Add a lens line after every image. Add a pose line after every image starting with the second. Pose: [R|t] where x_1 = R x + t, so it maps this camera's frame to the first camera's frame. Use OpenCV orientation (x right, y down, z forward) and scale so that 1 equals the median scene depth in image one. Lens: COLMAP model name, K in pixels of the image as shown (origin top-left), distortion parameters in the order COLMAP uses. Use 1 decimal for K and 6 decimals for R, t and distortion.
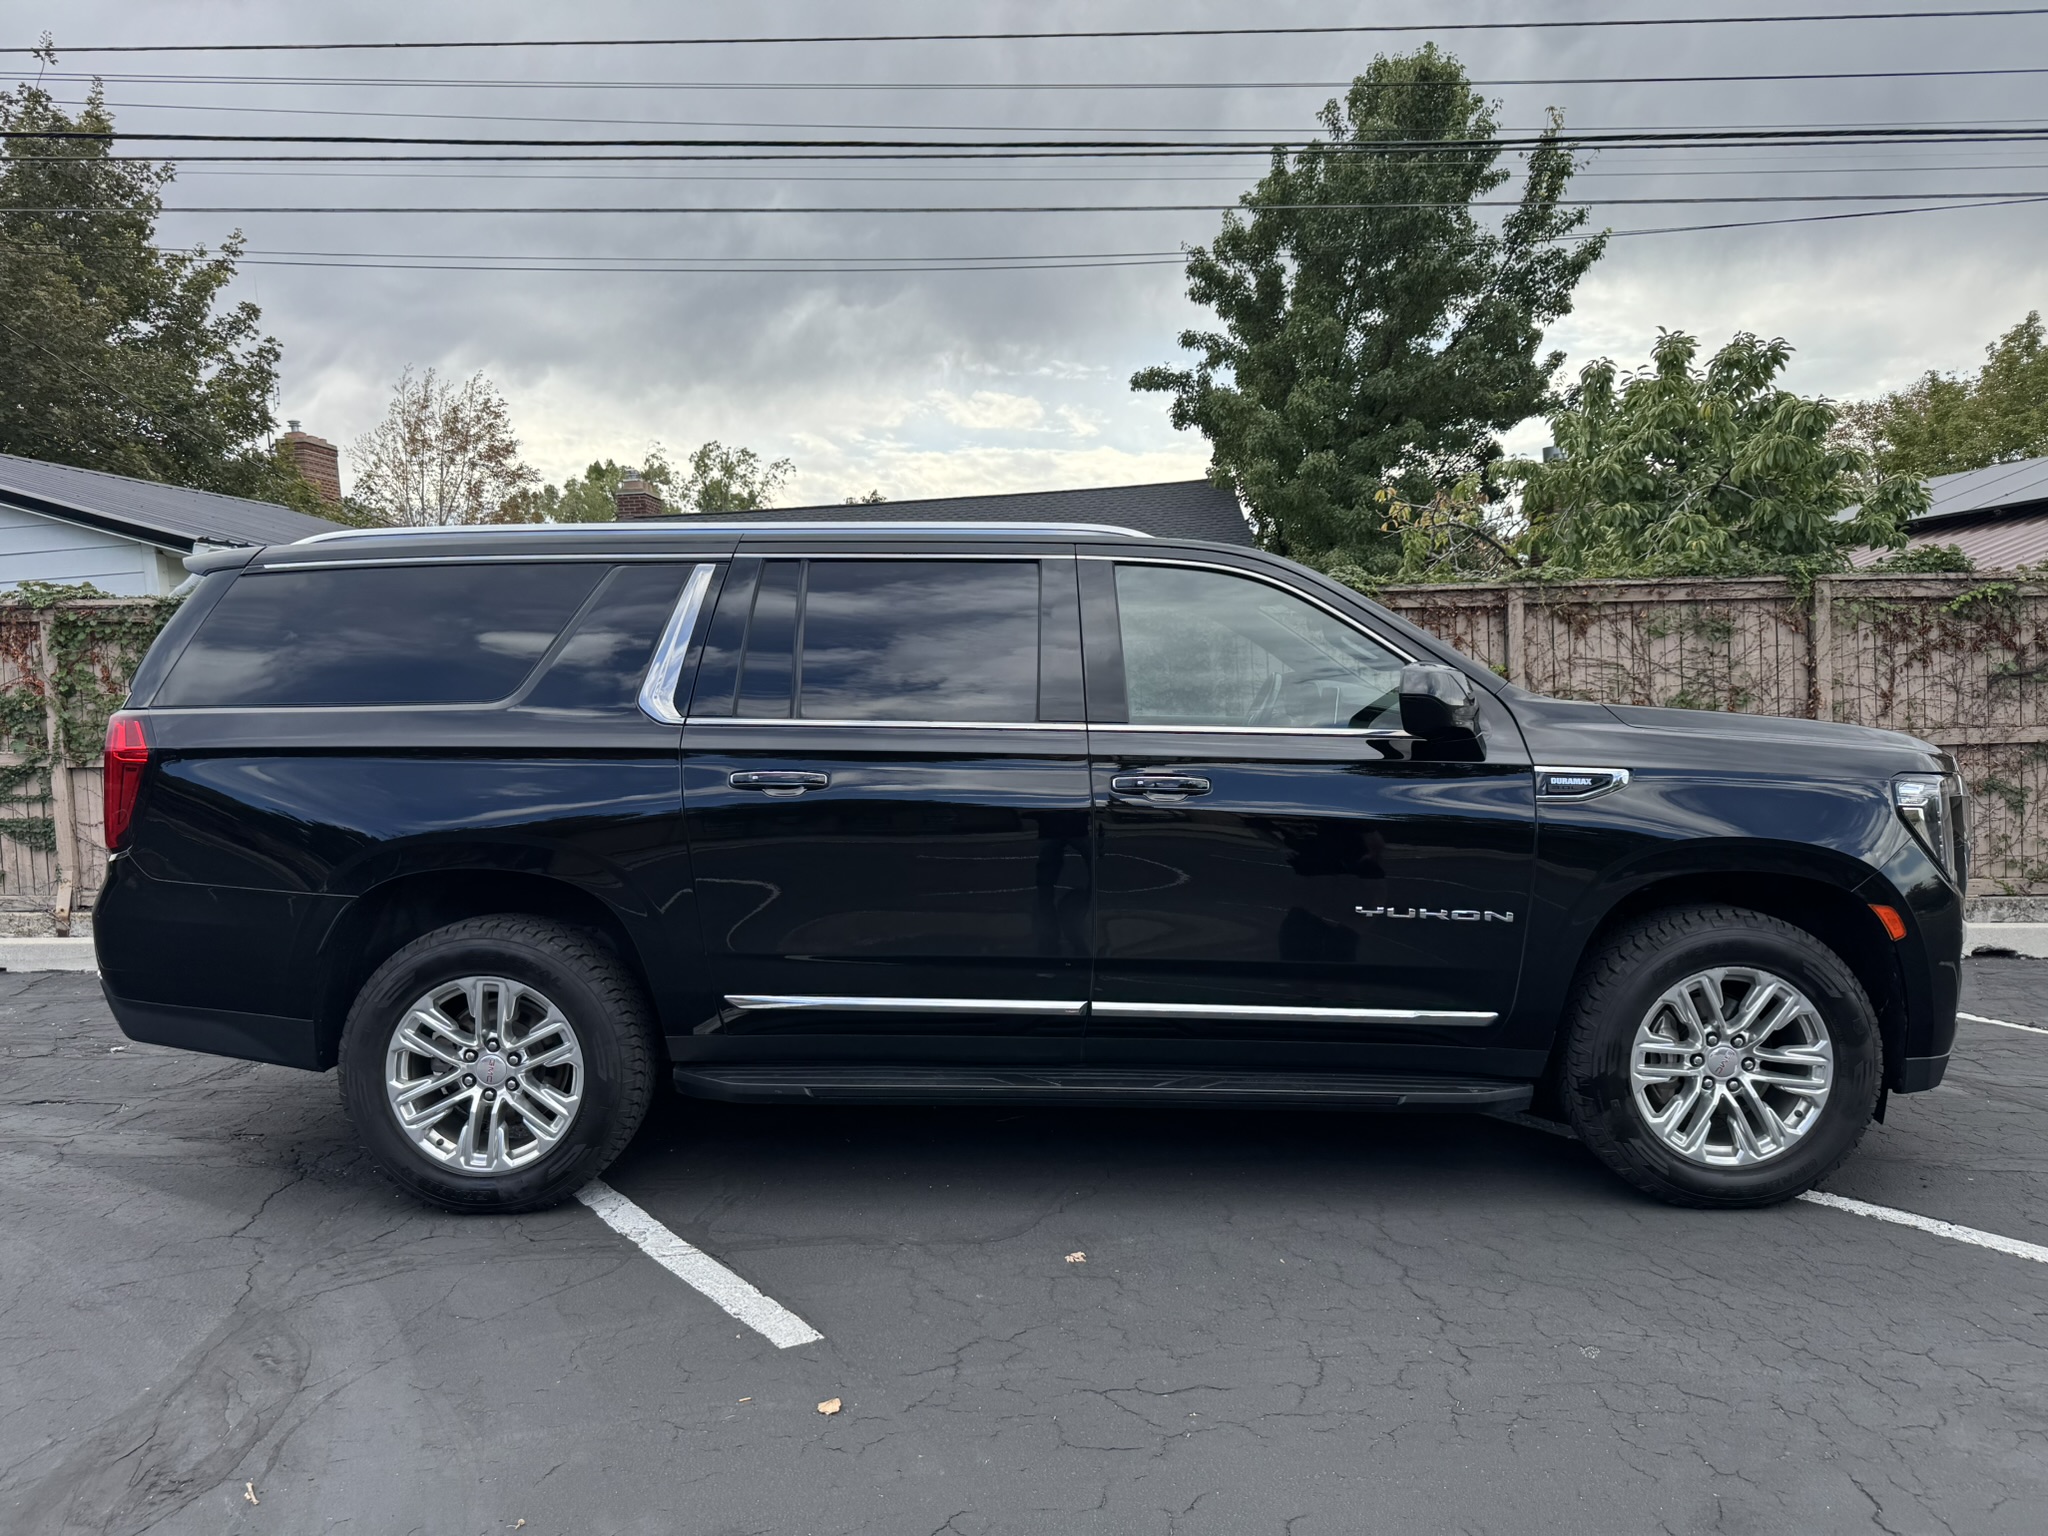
lens RADIAL K [[1442.8, 0, 1024.0], [0, 1442.8, 768.0], [0, 0, 1]] dist [0.001721, -0.009265]
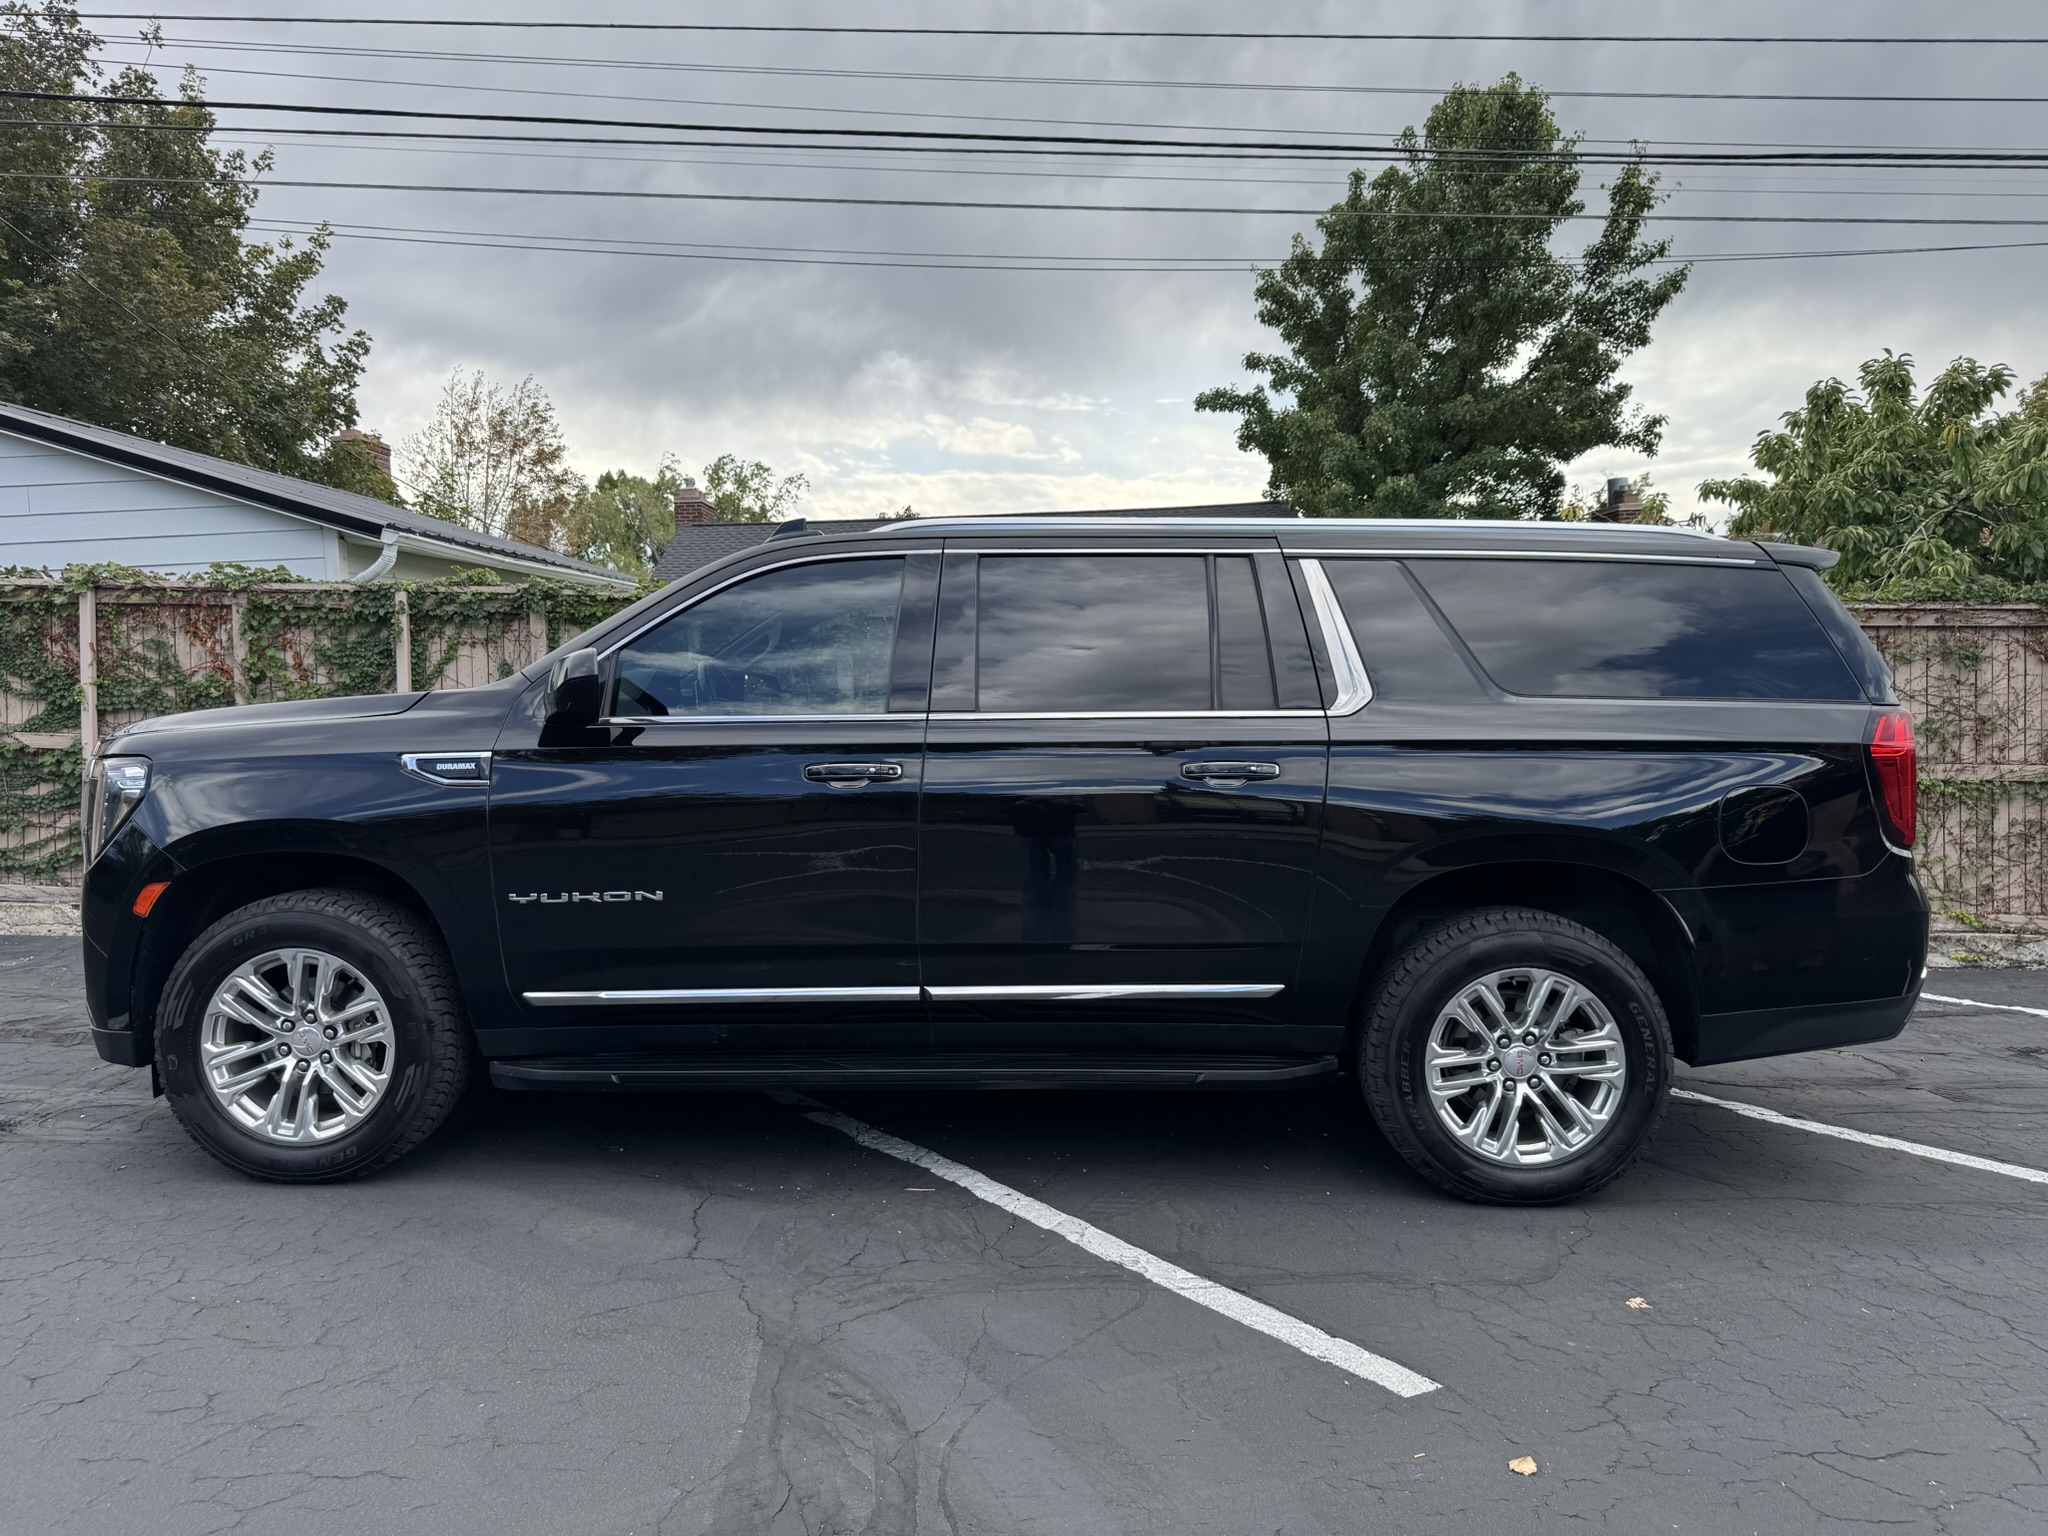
lens RADIAL K [[1437.7, 0, 1024.0], [0, 1437.7, 768.0], [0, 0, 1]] dist [0.003553, -0.006126]
pose [[0.999648, 0.024886, 0.009221, -0.070899], [-0.024750, 0.999587, -0.014576, 0.003937], [-0.009579, 0.014342, 0.999851, 0.014438]]
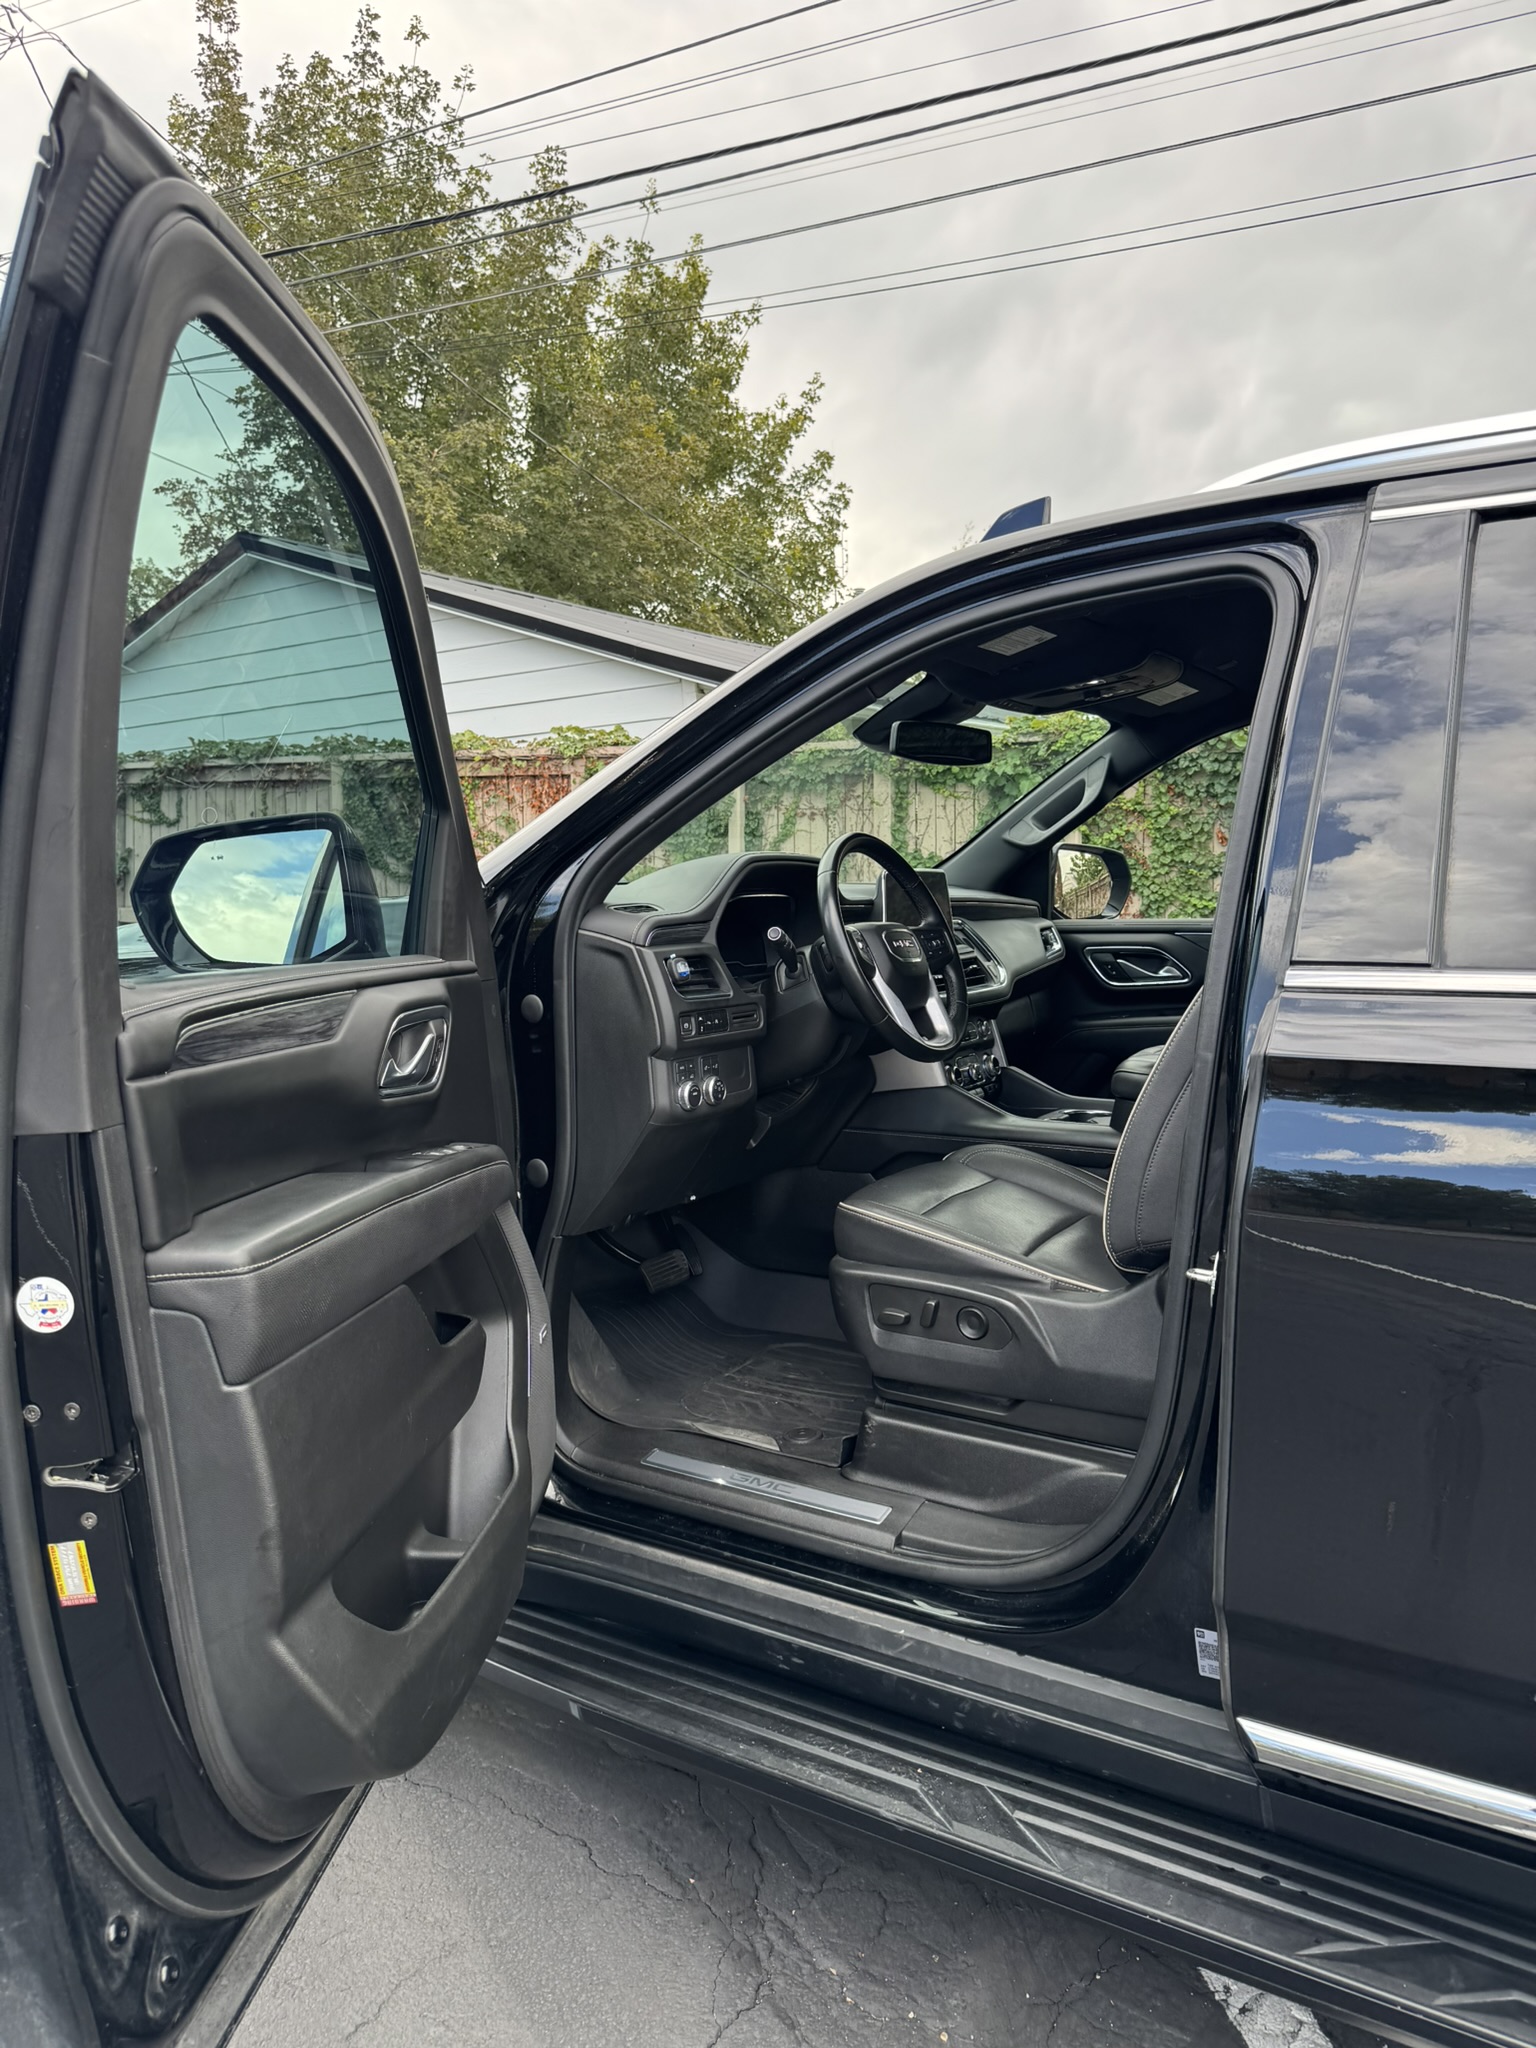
lens RADIAL K [[1437.7, 0, 754.8], [0, 1437.7, 1048.1], [0, 0, 1]] dist [0.003553, -0.006126]
pose [[0.861457, 0.085032, -0.500660, -0.069513], [-0.048370, 0.995139, 0.085786, -0.008520], [0.505521, -0.049684, 0.861383, 0.144006]]
